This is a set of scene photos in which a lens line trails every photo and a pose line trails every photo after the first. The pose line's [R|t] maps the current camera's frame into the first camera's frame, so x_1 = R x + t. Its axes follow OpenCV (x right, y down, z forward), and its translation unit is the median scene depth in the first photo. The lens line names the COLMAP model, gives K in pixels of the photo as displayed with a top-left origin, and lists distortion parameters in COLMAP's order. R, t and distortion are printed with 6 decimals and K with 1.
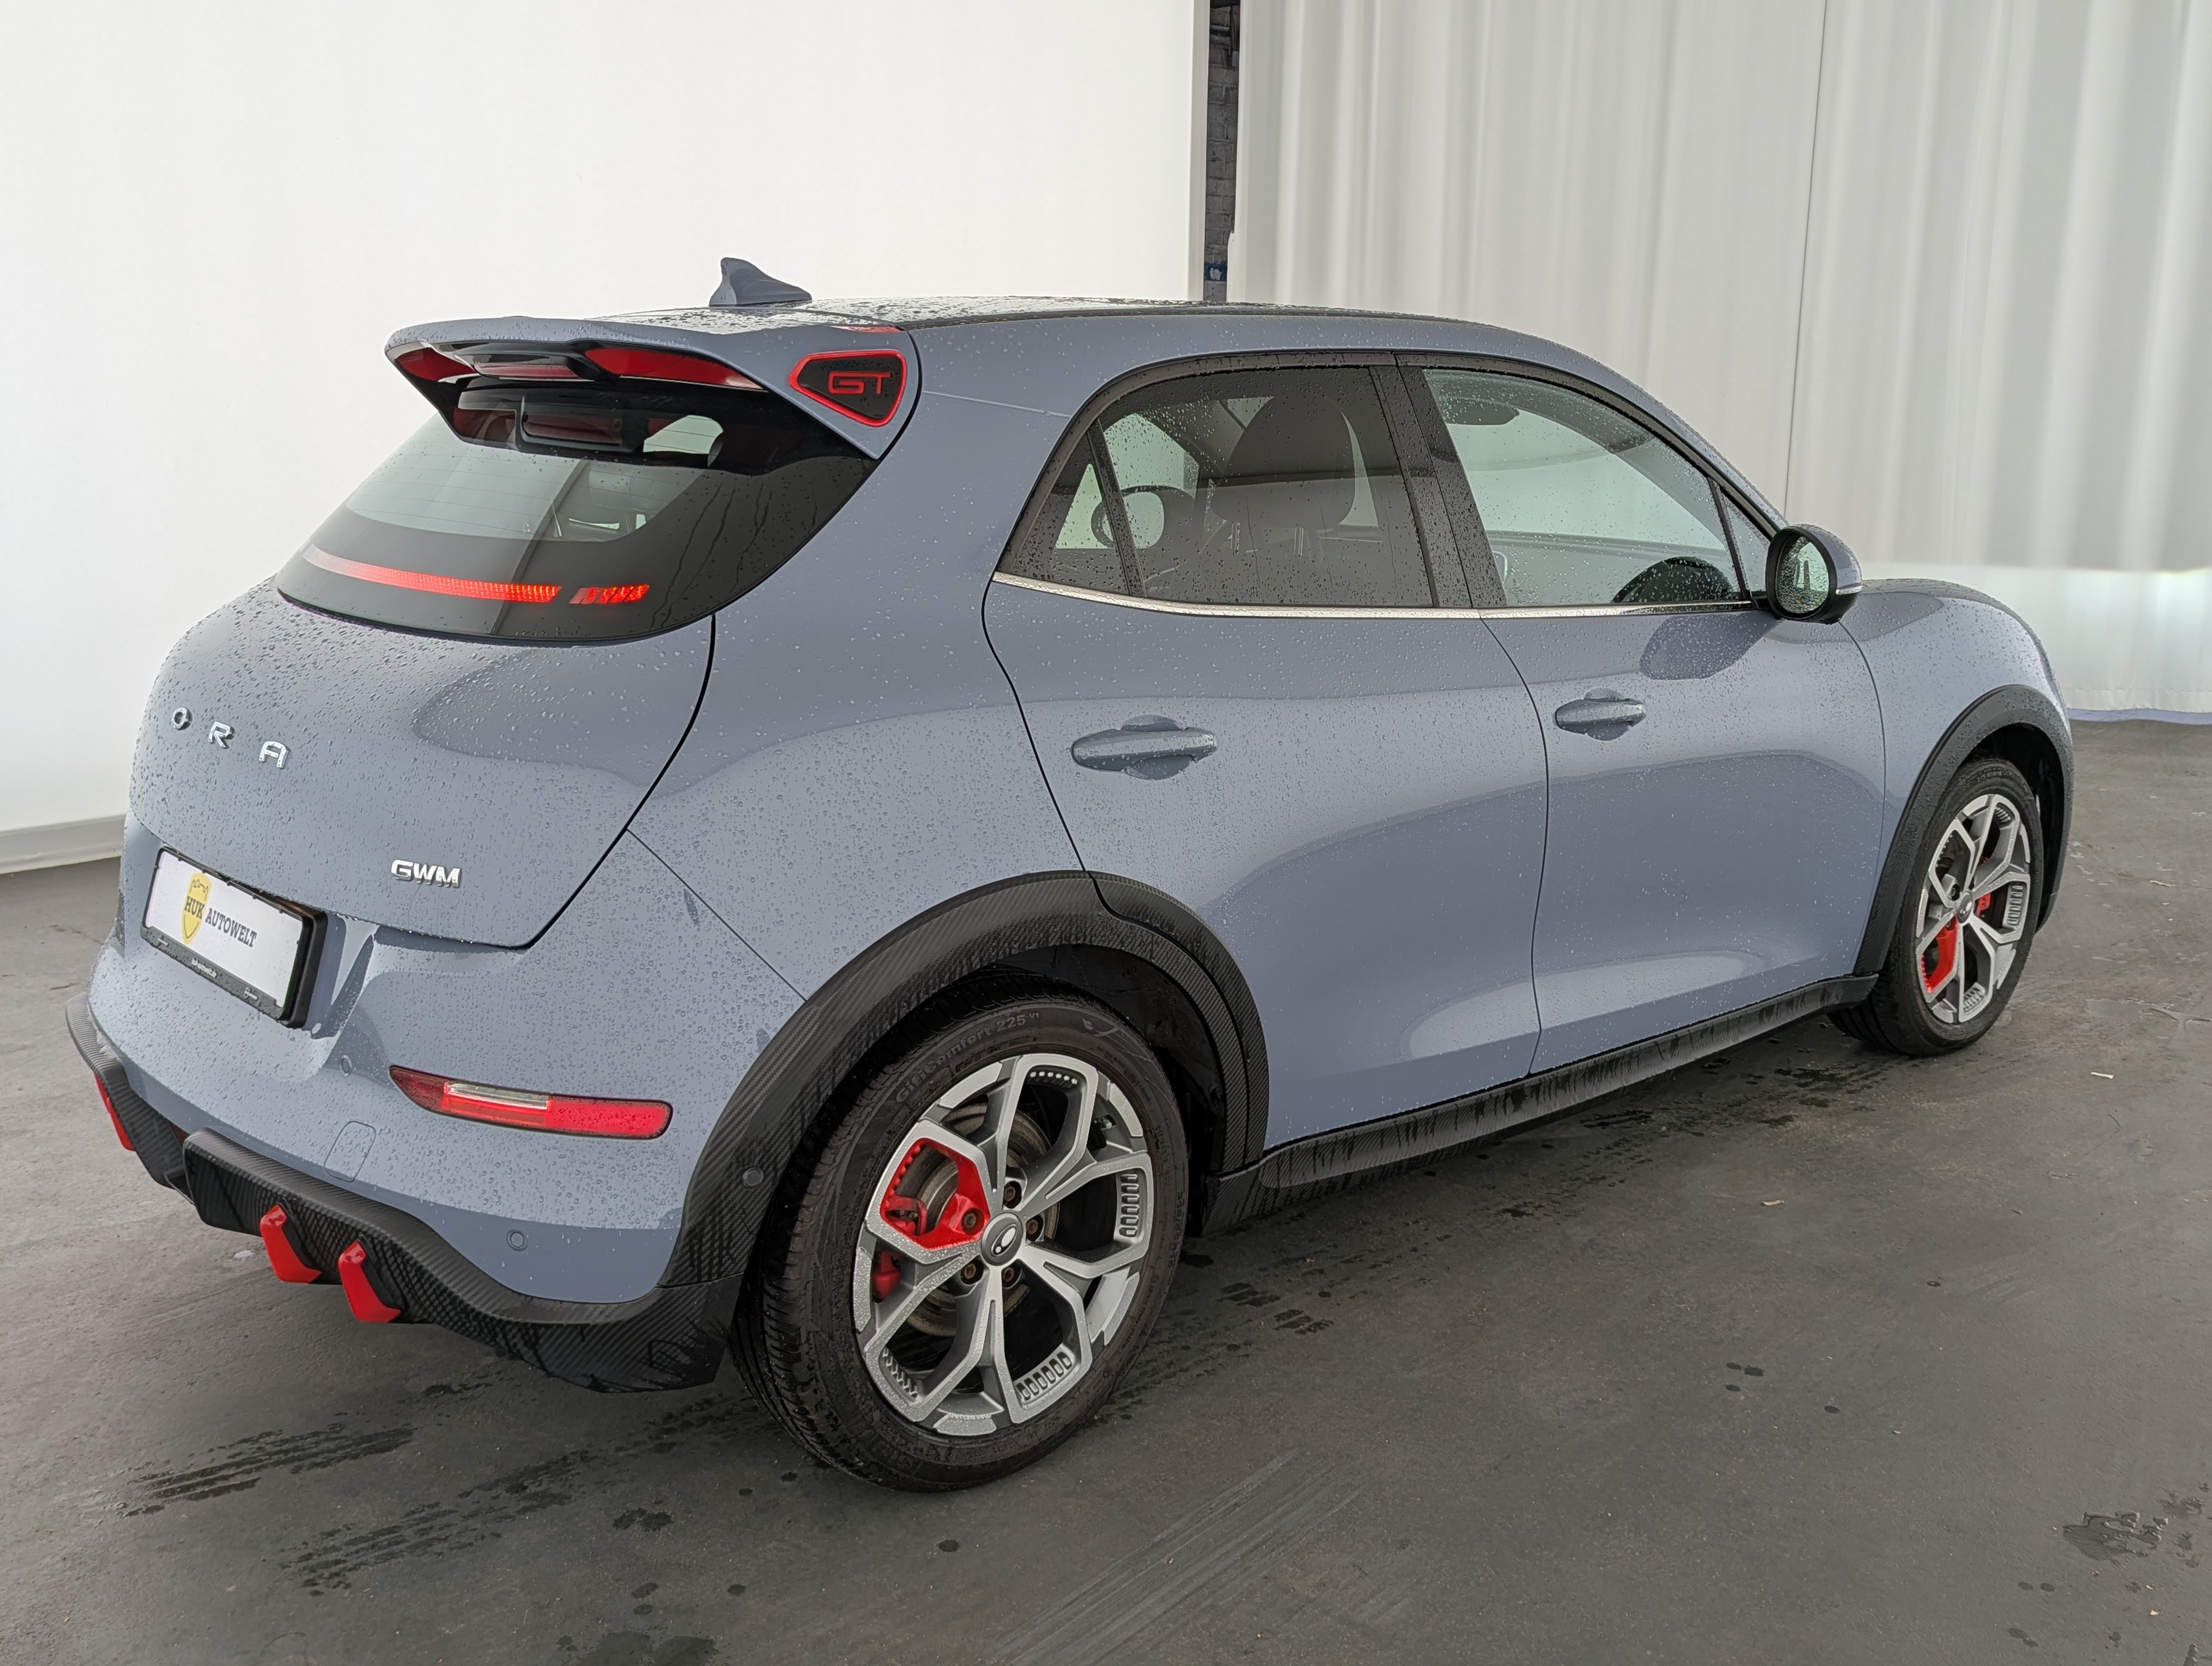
lens RADIAL K [[2035.7, 0, 1111.3], [0, 2035.7, 816.2], [0, 0, 1]] dist [0.028160, 0.000000]
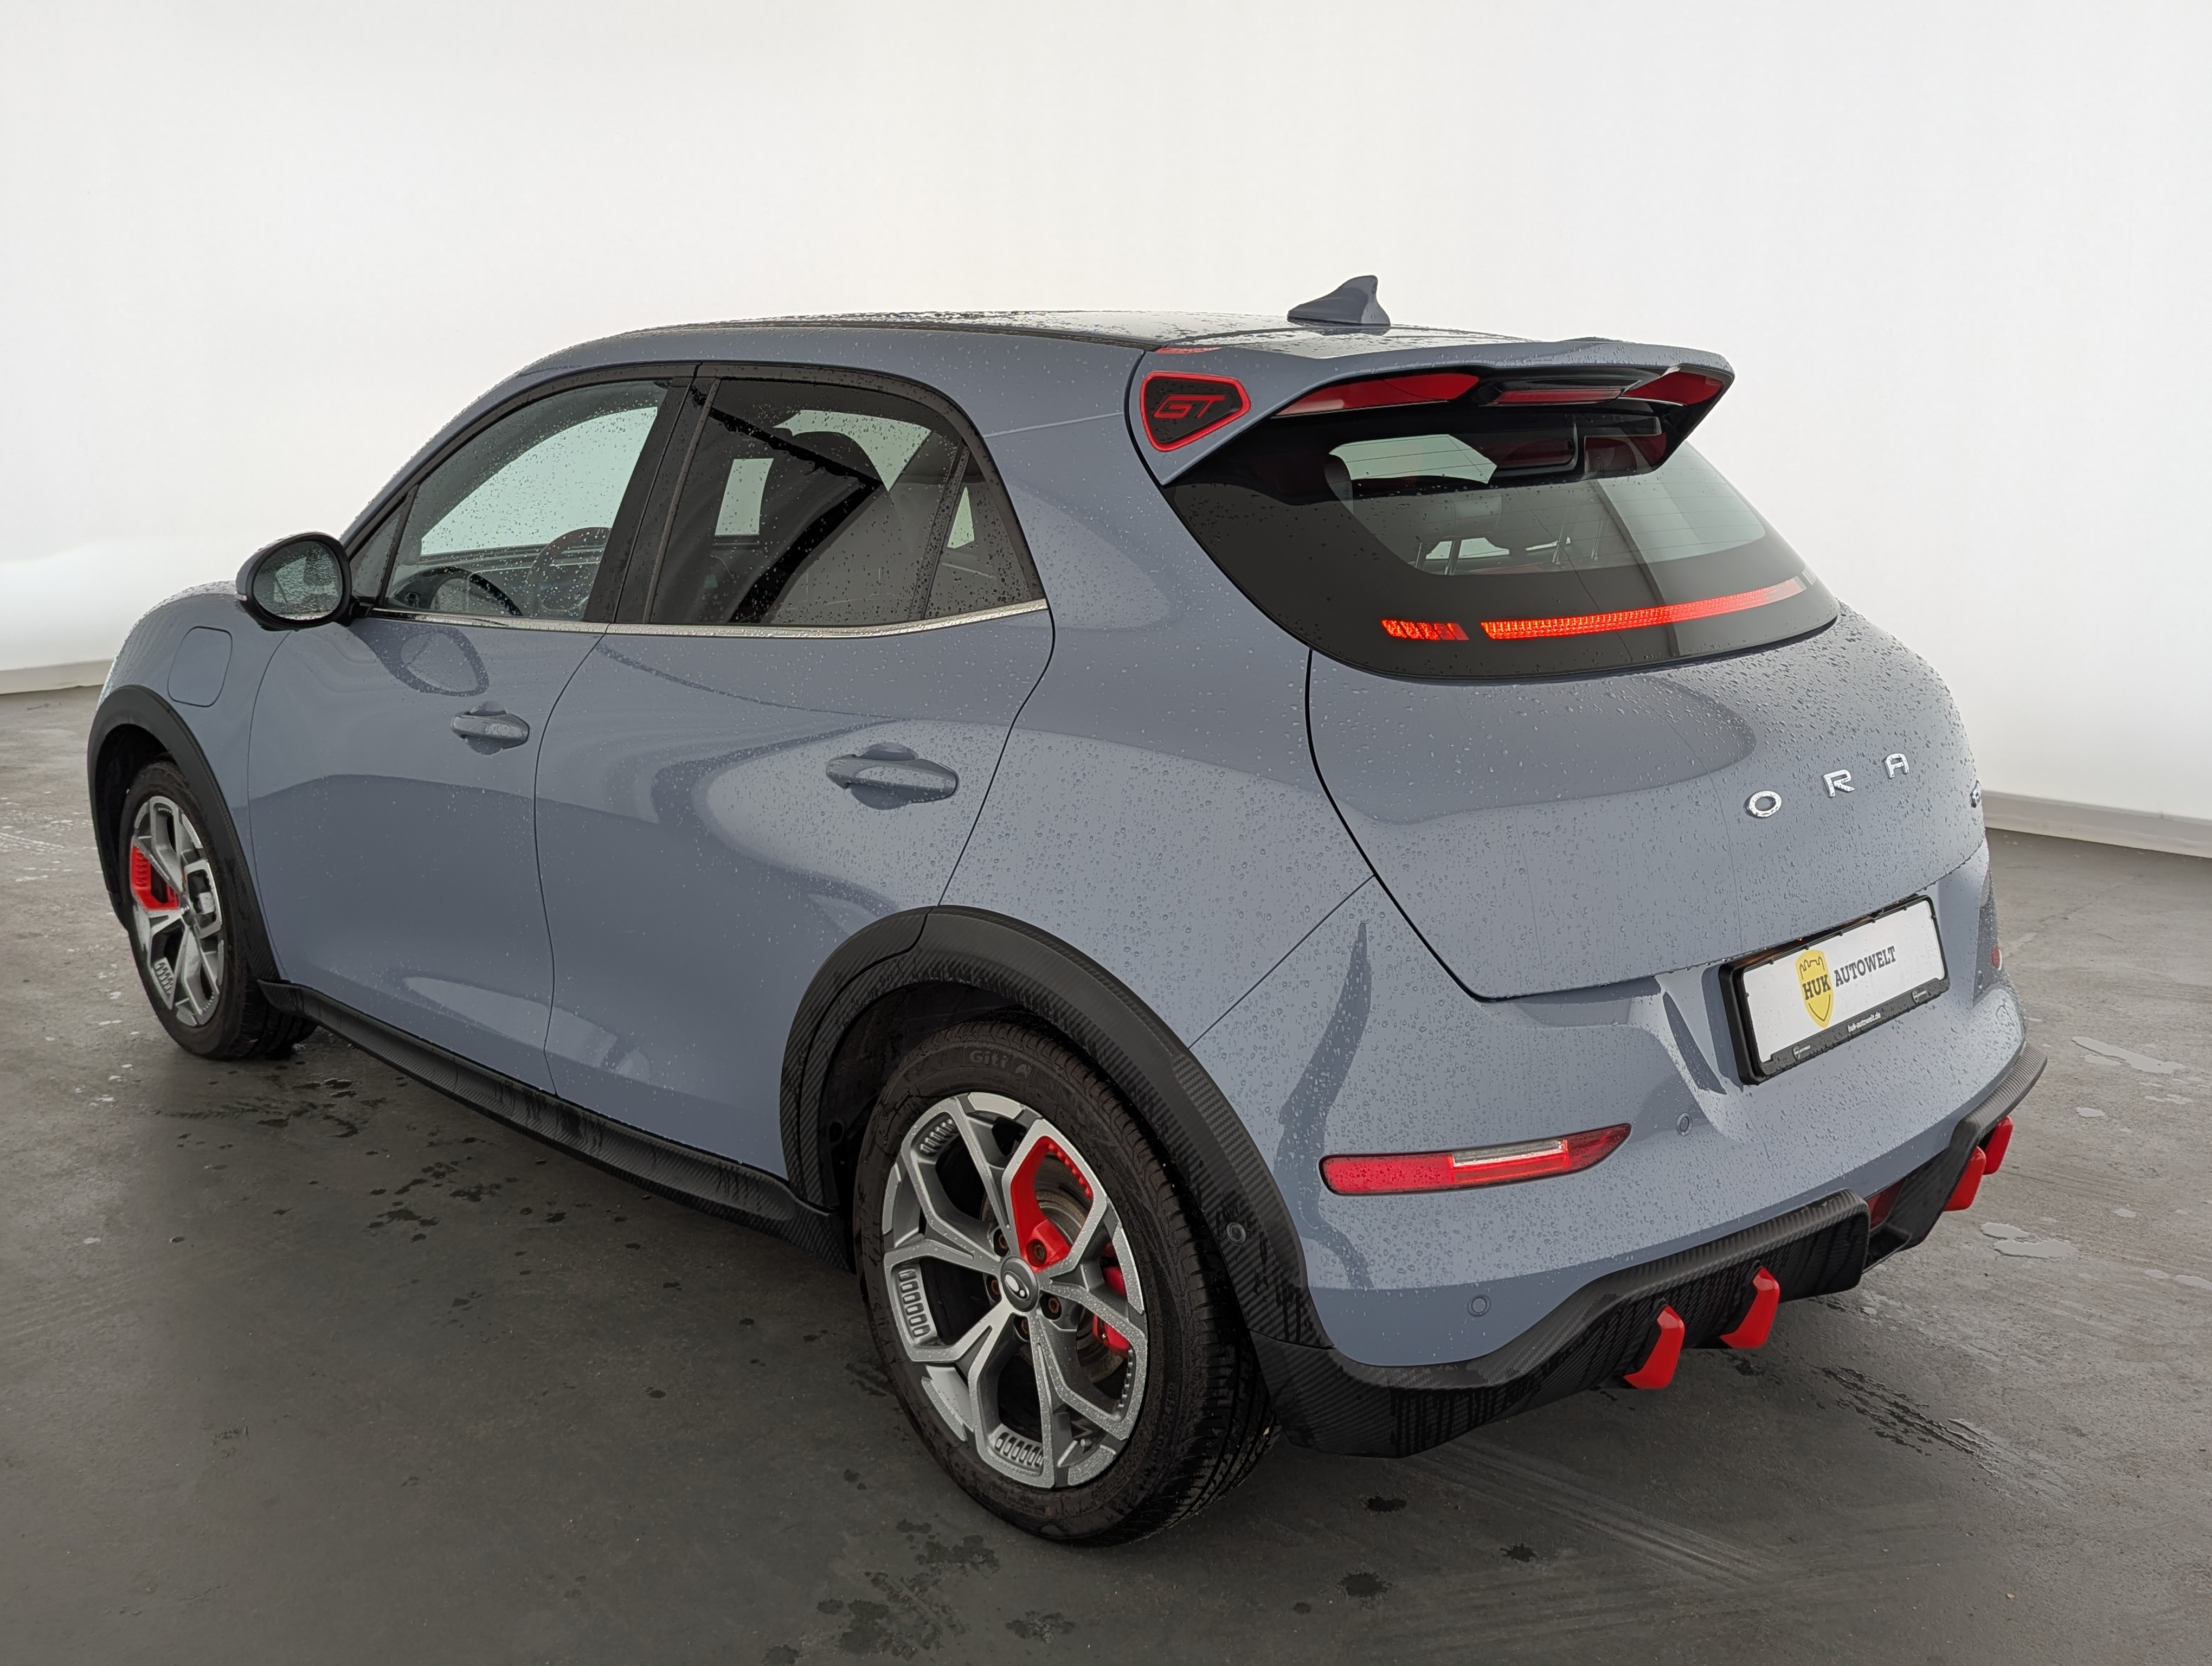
lens RADIAL K [[2035.7, 0, 1124.3], [0, 2035.7, 843.1], [0, 0, 1]] dist [0.028160, 0.000000]
pose [[-0.031503, -0.235758, 0.971301, -1.410347], [0.218840, 0.946578, 0.236854, -0.324650], [-0.975252, 0.220021, 0.021773, 1.361940]]
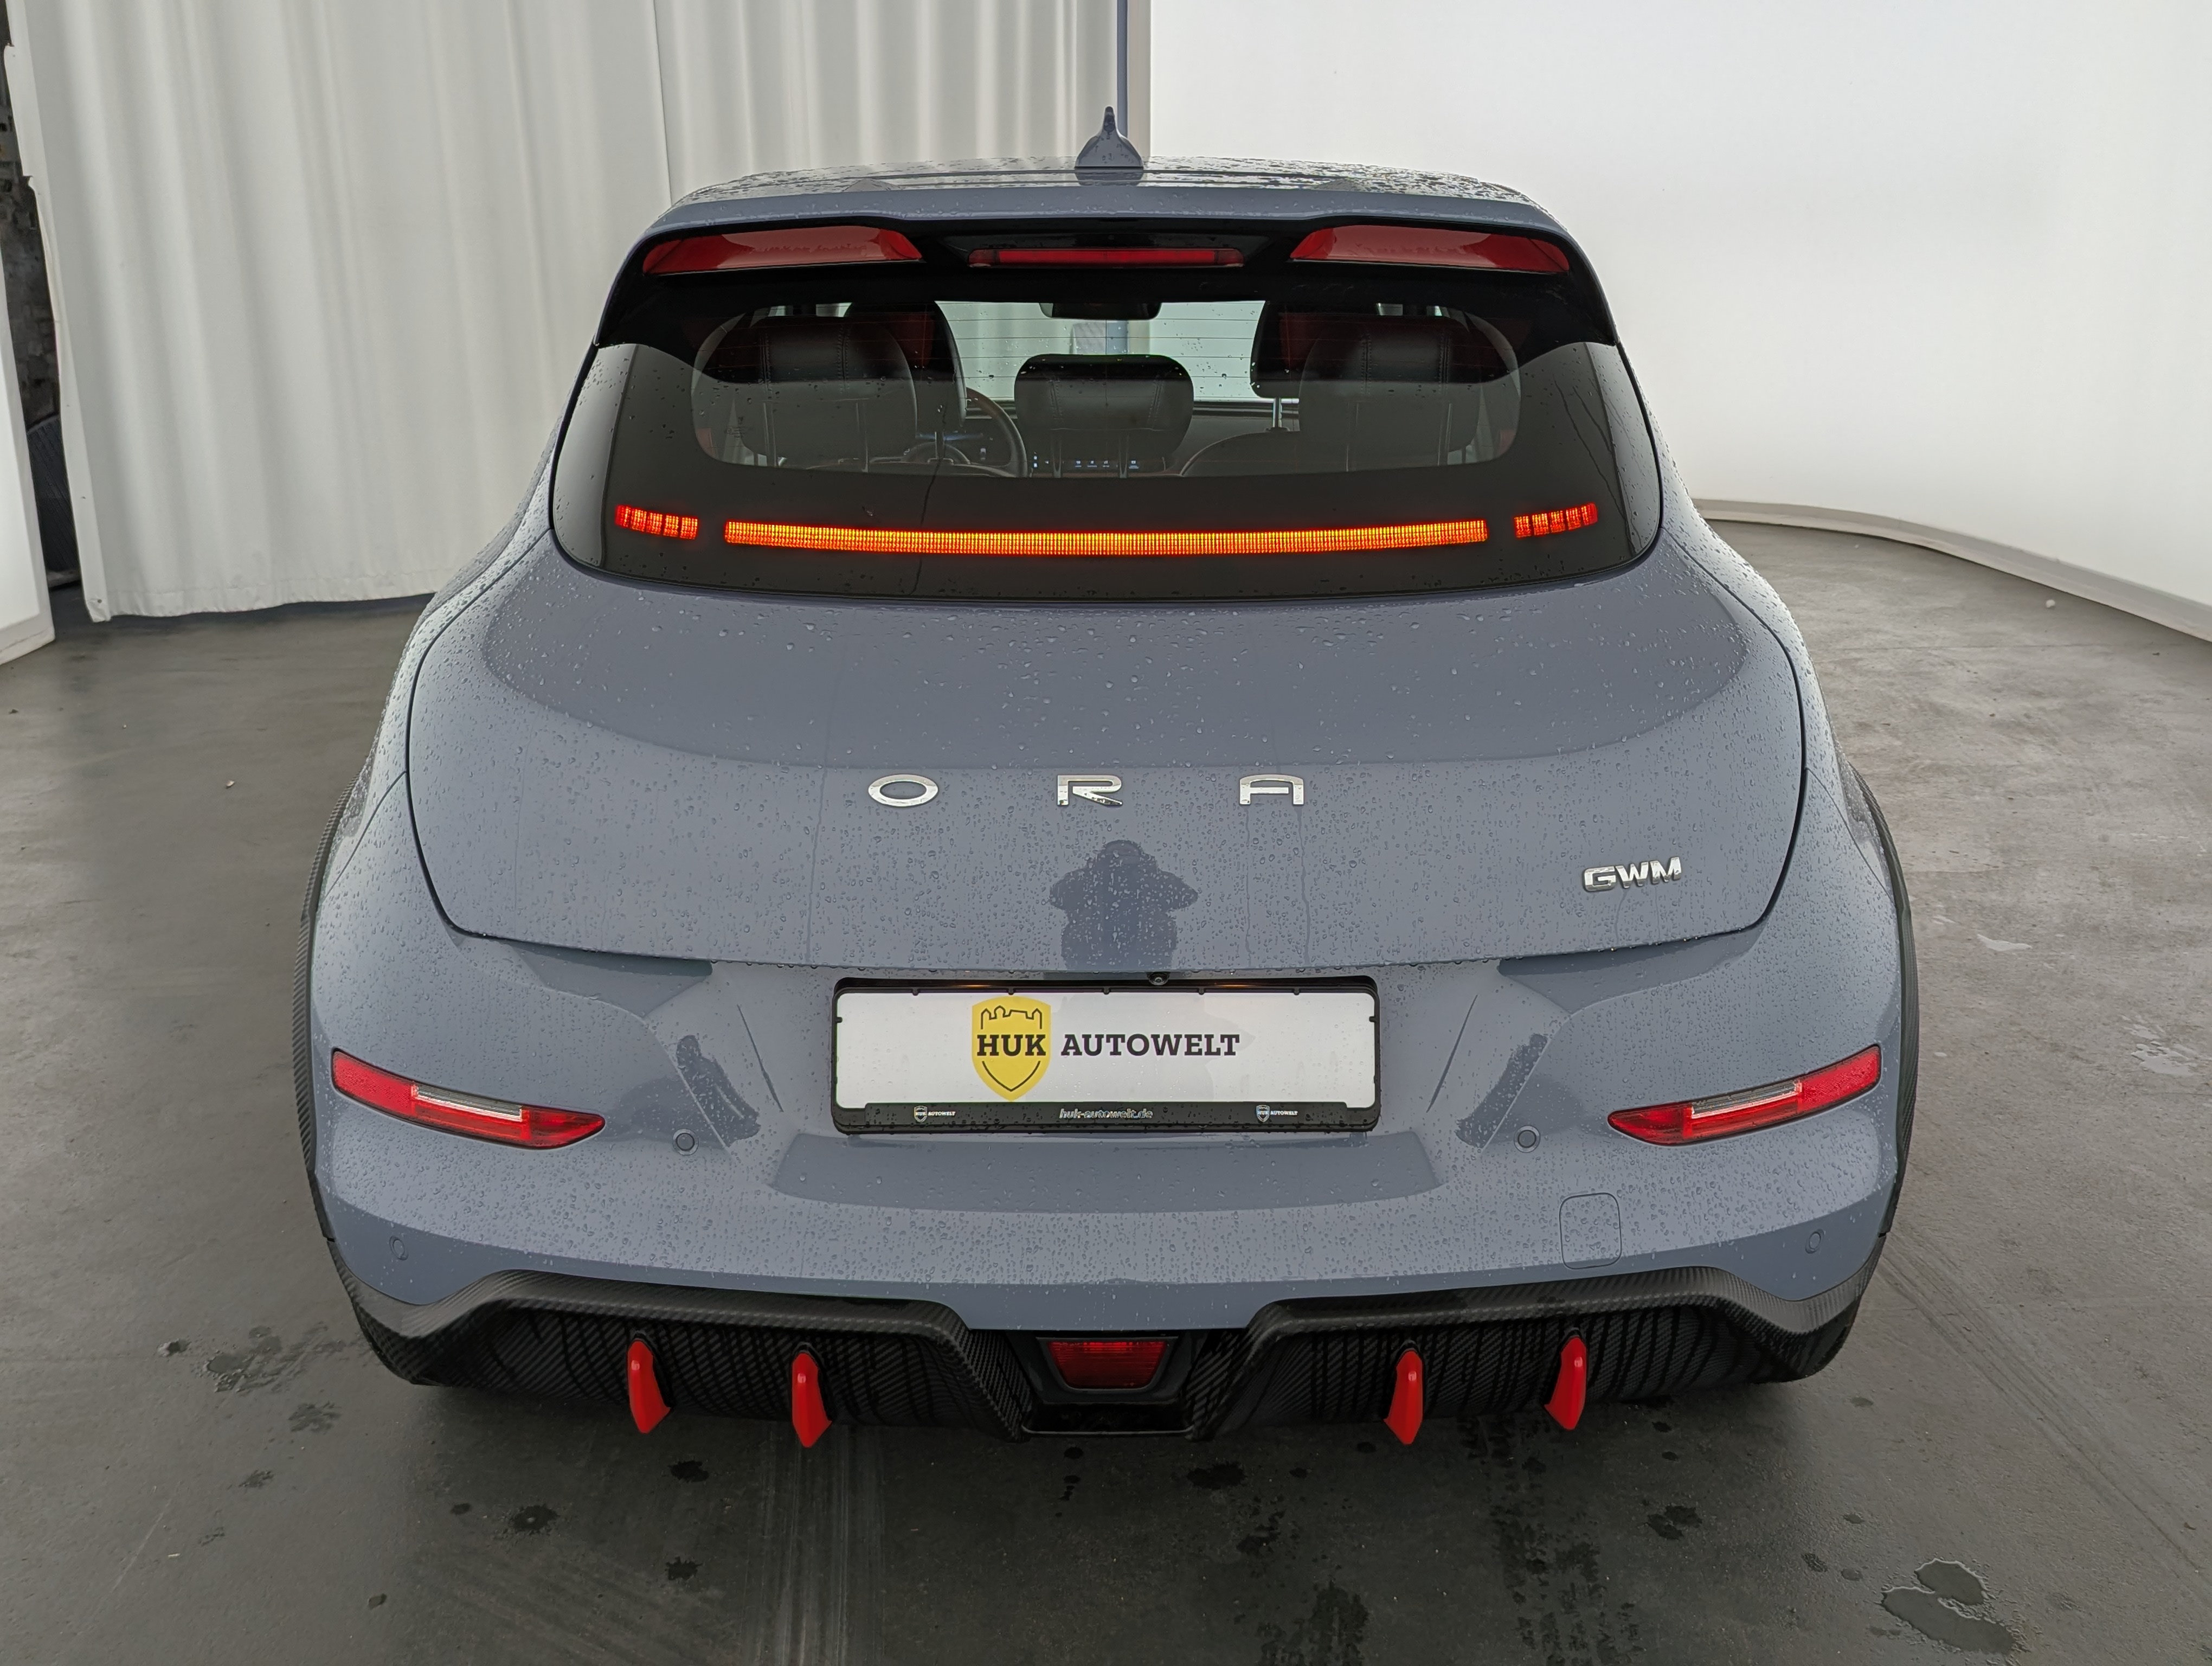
lens RADIAL K [[2035.7, 0, 1122.3], [0, 2035.7, 822.3], [0, 0, 1]] dist [0.028160, 0.000000]
pose [[0.678366, -0.216360, 0.702146, -0.962367], [0.169404, 0.975968, 0.137069, -0.129072], [-0.714928, 0.025964, 0.698716, 0.519185]]
